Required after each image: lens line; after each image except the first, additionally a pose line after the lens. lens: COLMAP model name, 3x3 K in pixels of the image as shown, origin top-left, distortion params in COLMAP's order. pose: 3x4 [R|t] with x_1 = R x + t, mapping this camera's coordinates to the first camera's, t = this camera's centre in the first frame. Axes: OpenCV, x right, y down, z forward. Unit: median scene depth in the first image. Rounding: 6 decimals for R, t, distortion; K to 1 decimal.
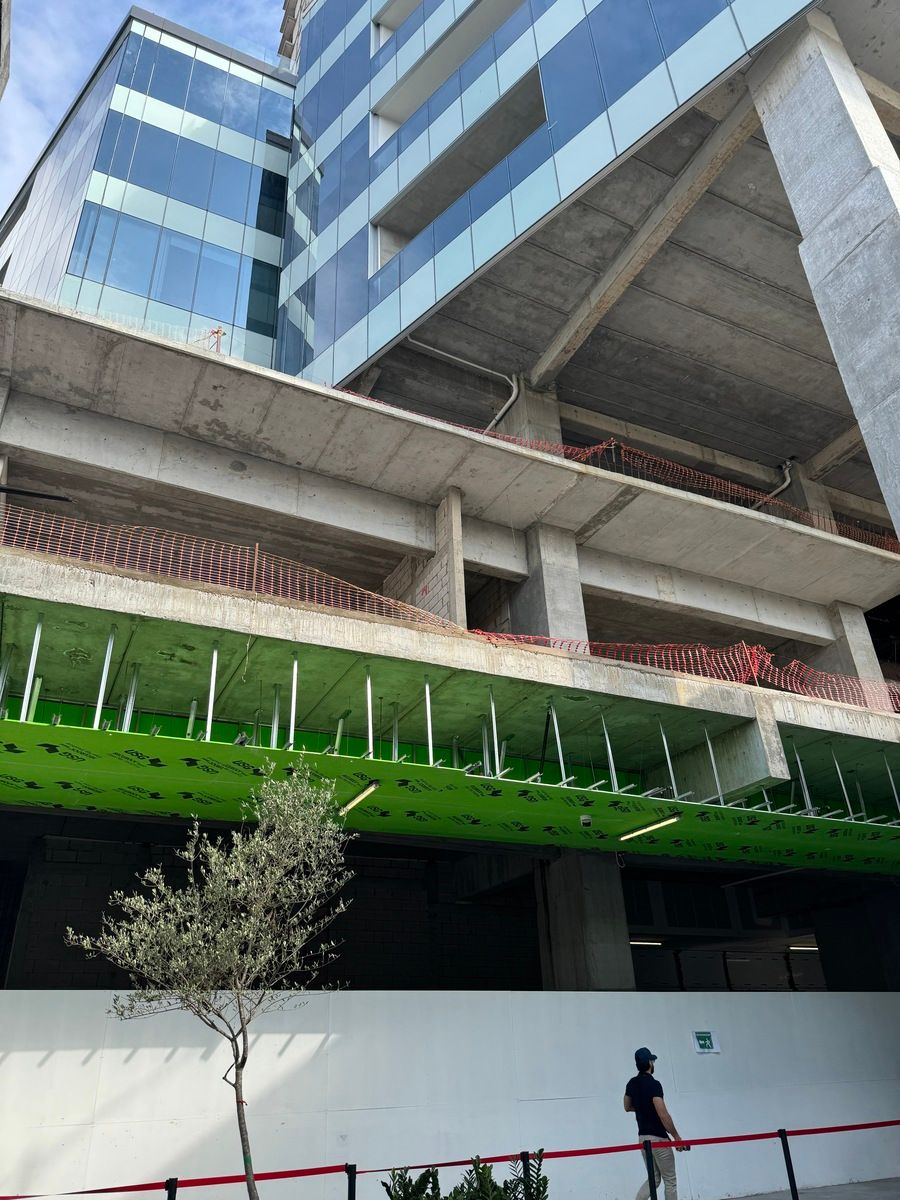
lens RADIAL K [[841.5, 0, 448.2], [0, 841.5, 596.4], [0, 0, 1]] dist [0.003828, 0.000900]
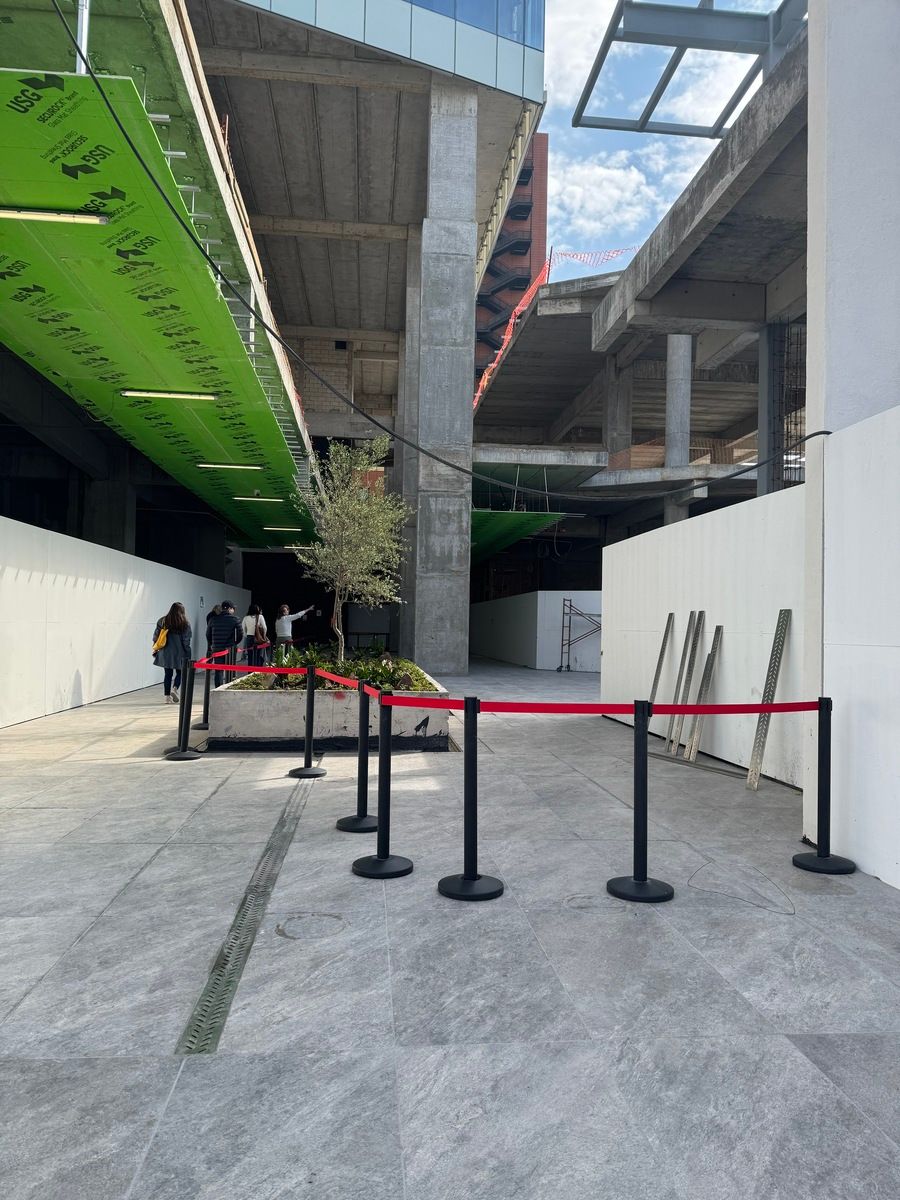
lens RADIAL K [[841.5, 0, 450.2], [0, 841.5, 600.1], [0, 0, 1]] dist [0.003828, 0.000900]
pose [[0.350021, 0.072555, 0.933928, -0.943973], [-0.489496, 0.864213, 0.116316, 0.037212], [-0.798673, -0.497867, 0.338008, -0.039438]]
